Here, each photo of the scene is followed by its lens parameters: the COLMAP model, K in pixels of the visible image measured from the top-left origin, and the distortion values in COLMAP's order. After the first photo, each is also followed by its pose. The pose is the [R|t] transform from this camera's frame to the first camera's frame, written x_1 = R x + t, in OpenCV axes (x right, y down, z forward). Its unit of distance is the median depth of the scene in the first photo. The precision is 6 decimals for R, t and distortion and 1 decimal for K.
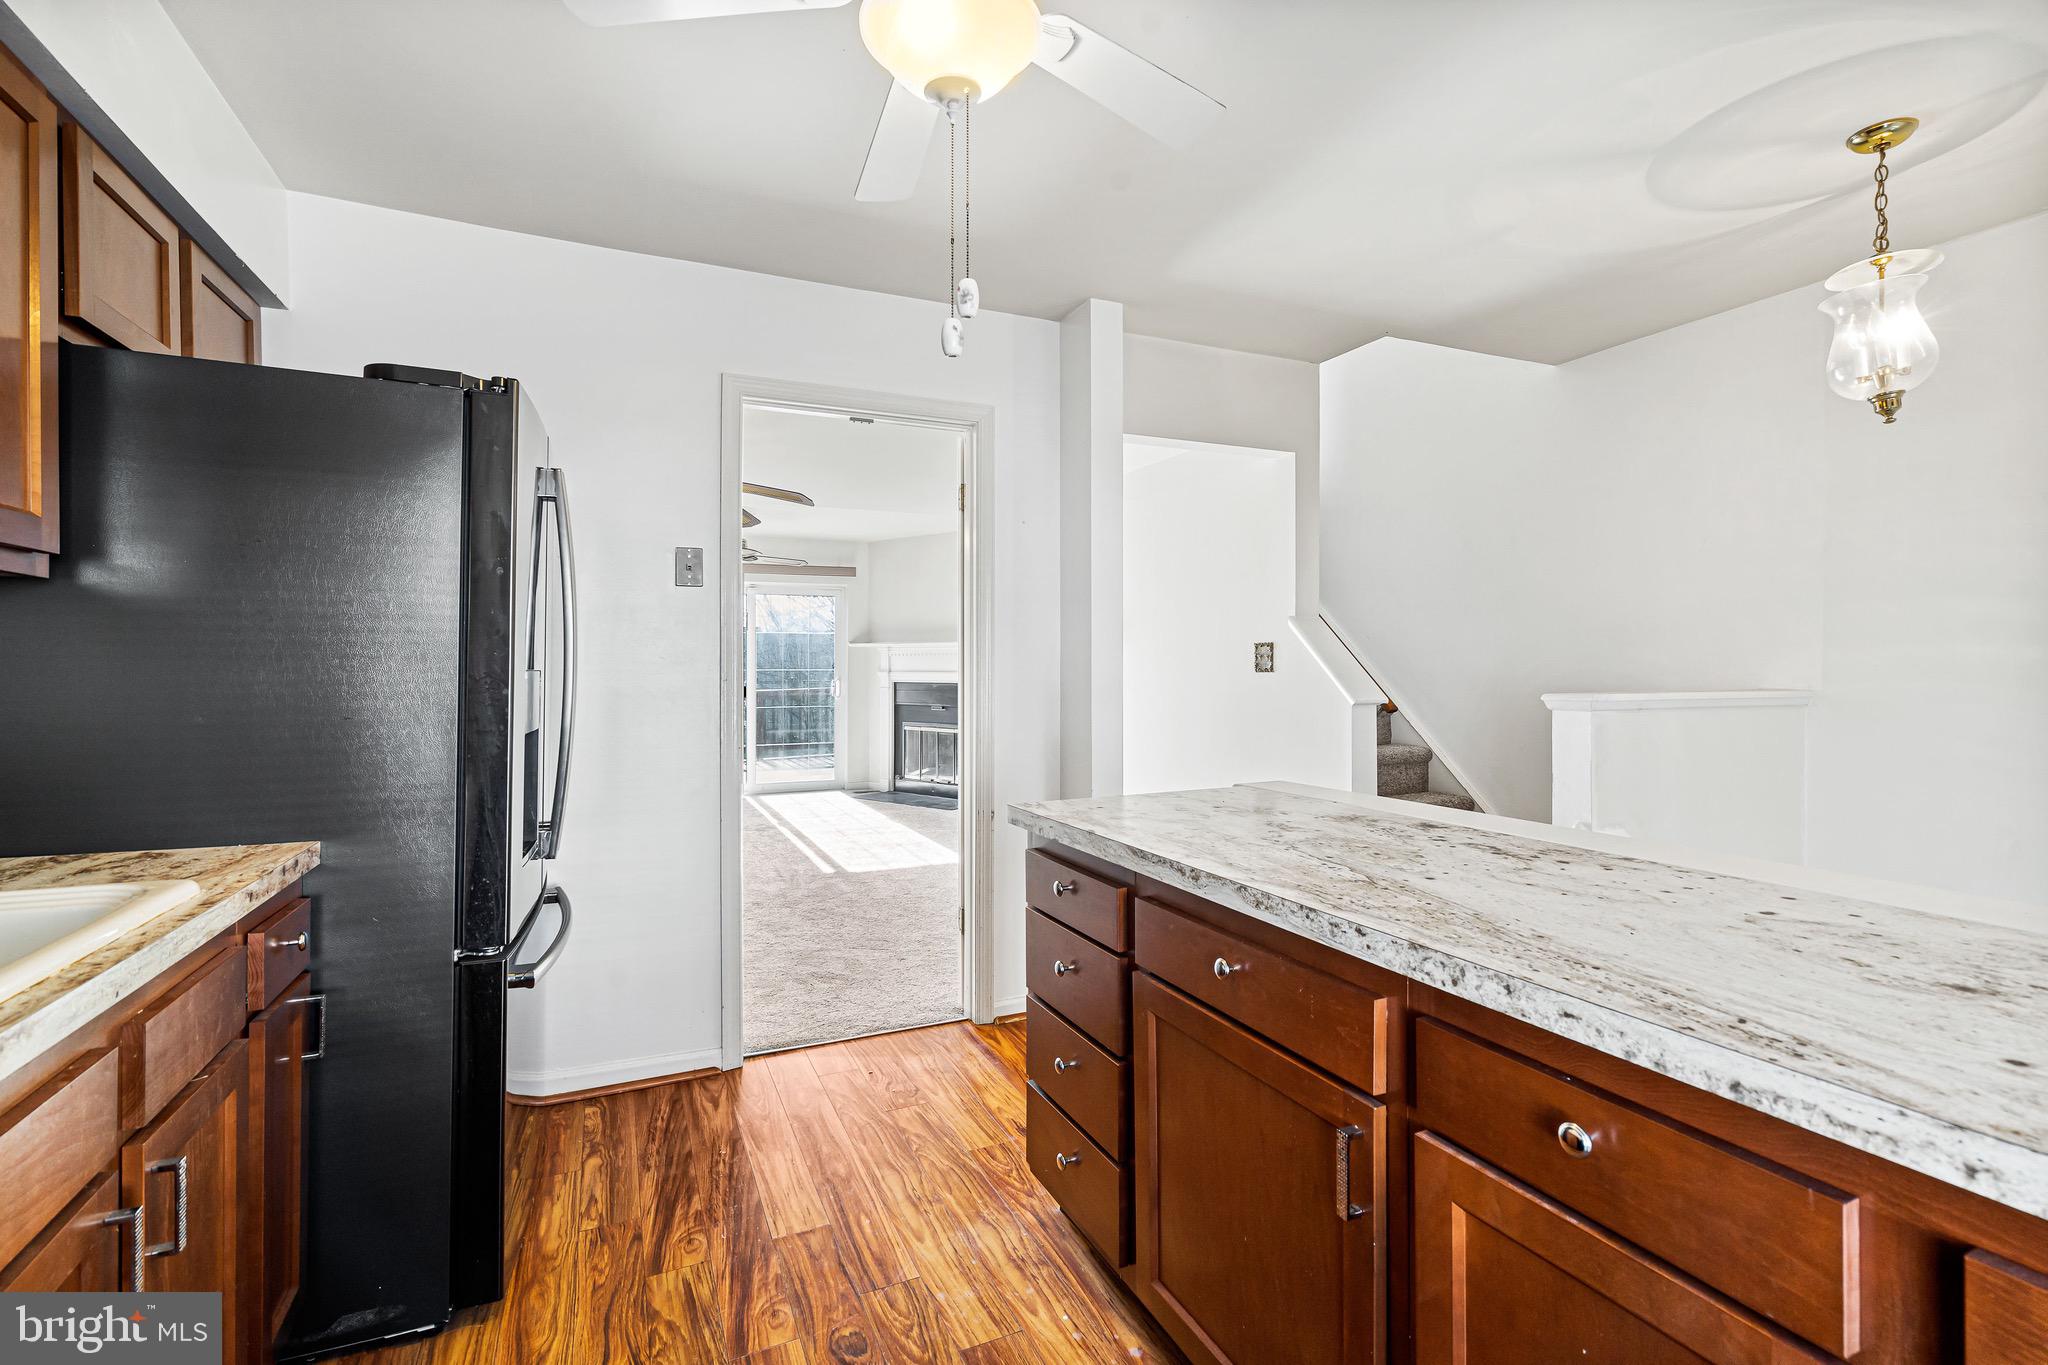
lens RADIAL K [[937.8, 0, 1027.8], [0, 937.8, 670.9], [0, 0, 1]] dist [0.000910, -0.000044]
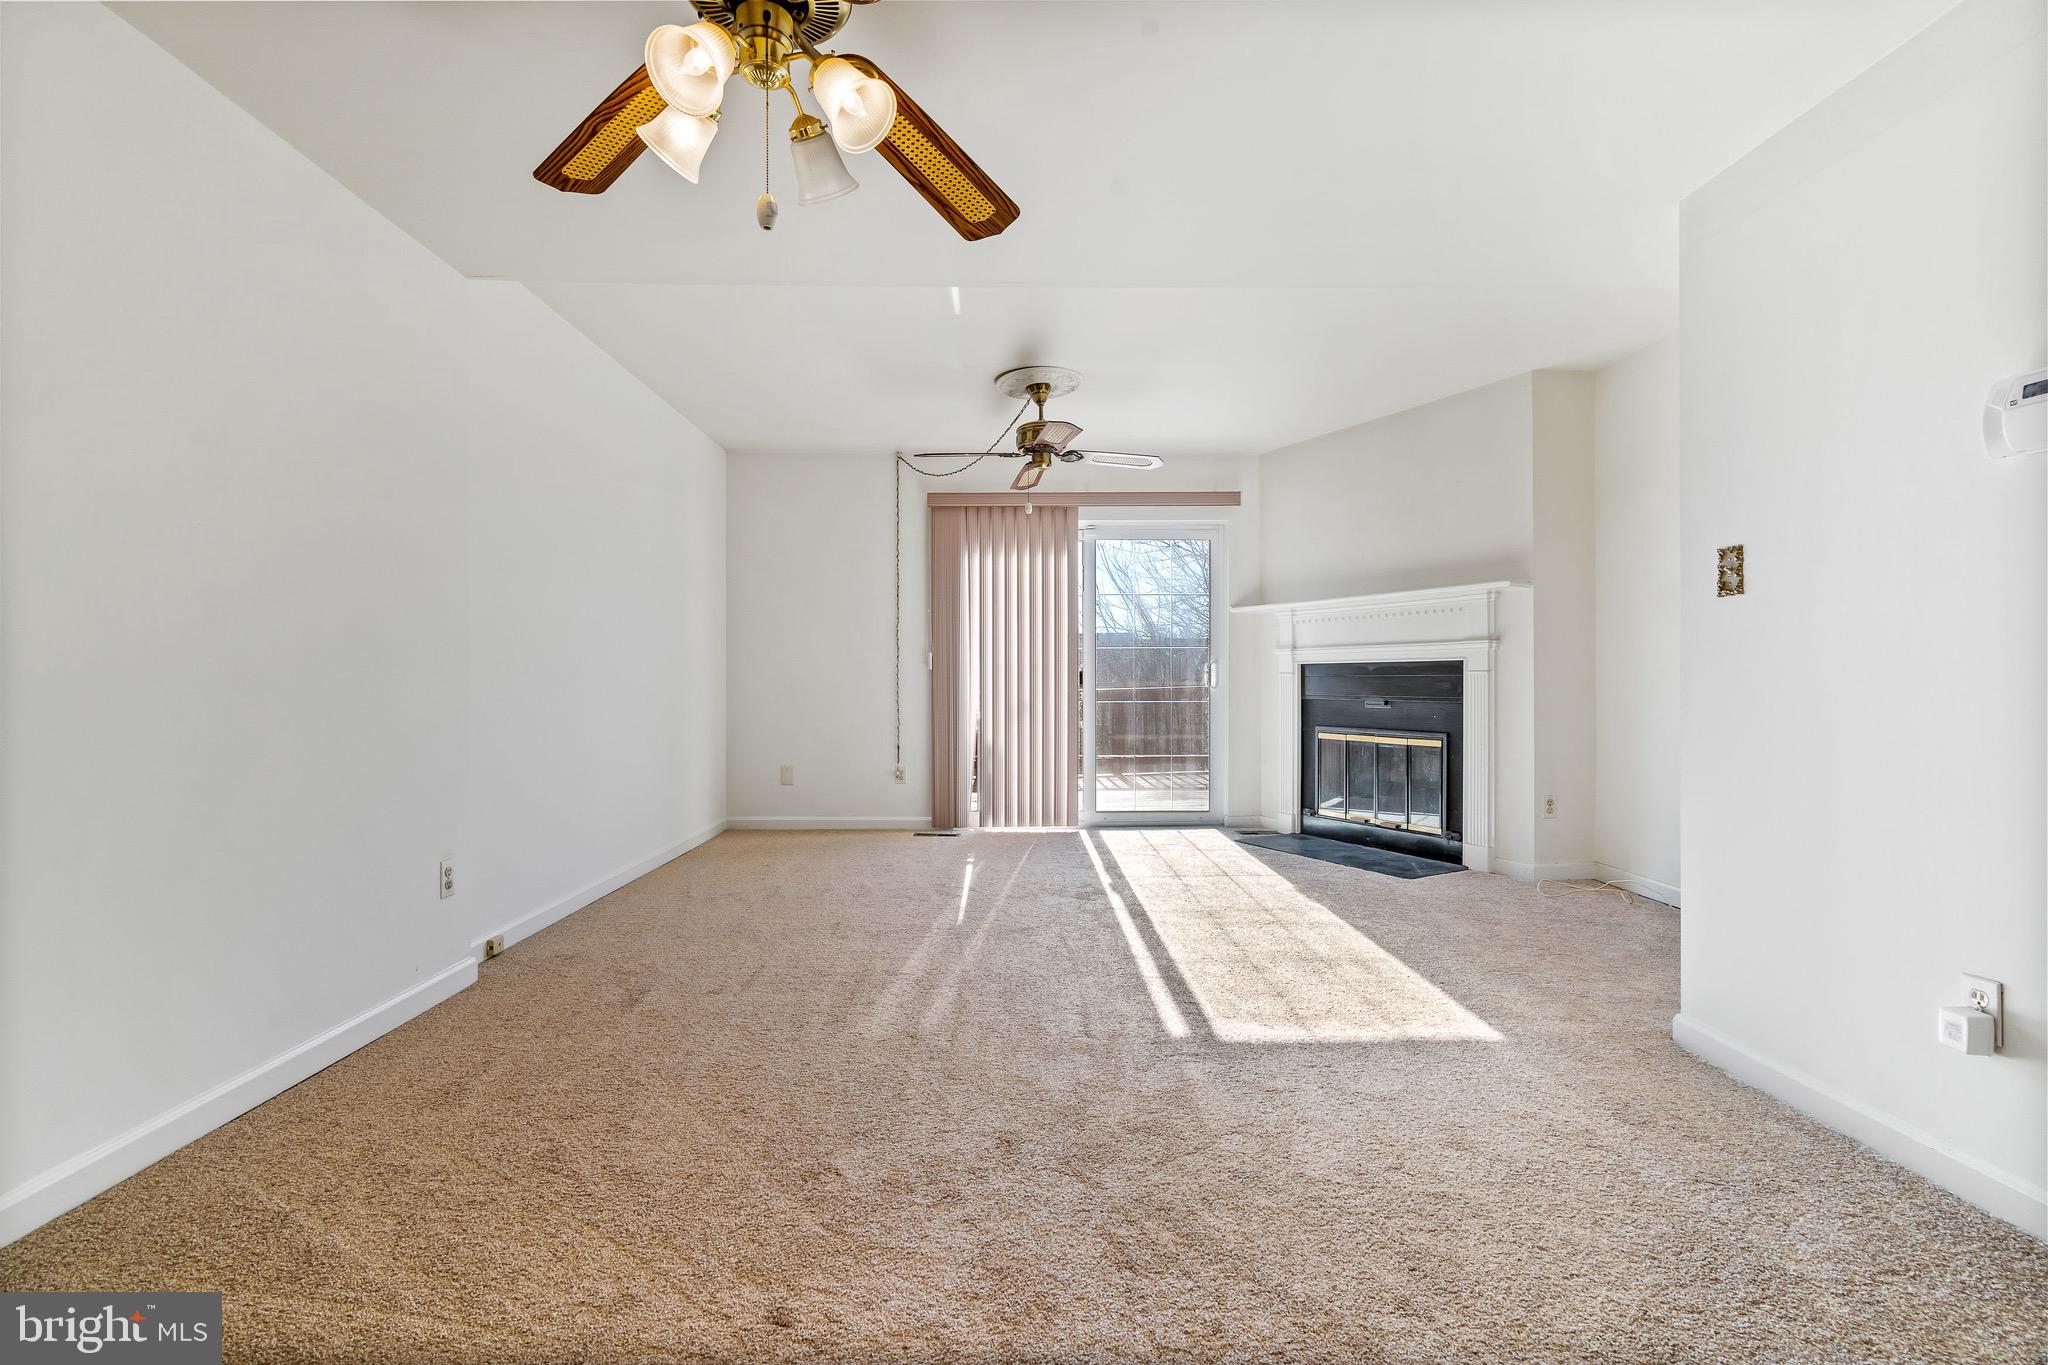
lens RADIAL K [[937.8, 0, 1012.0], [0, 937.8, 668.6], [0, 0, 1]] dist [0.000910, -0.000044]
pose [[0.913641, -0.006145, -0.406476, -0.062186], [-0.001145, 0.999843, -0.017689, 0.026602], [0.406520, 0.016627, 0.913490, 0.332613]]
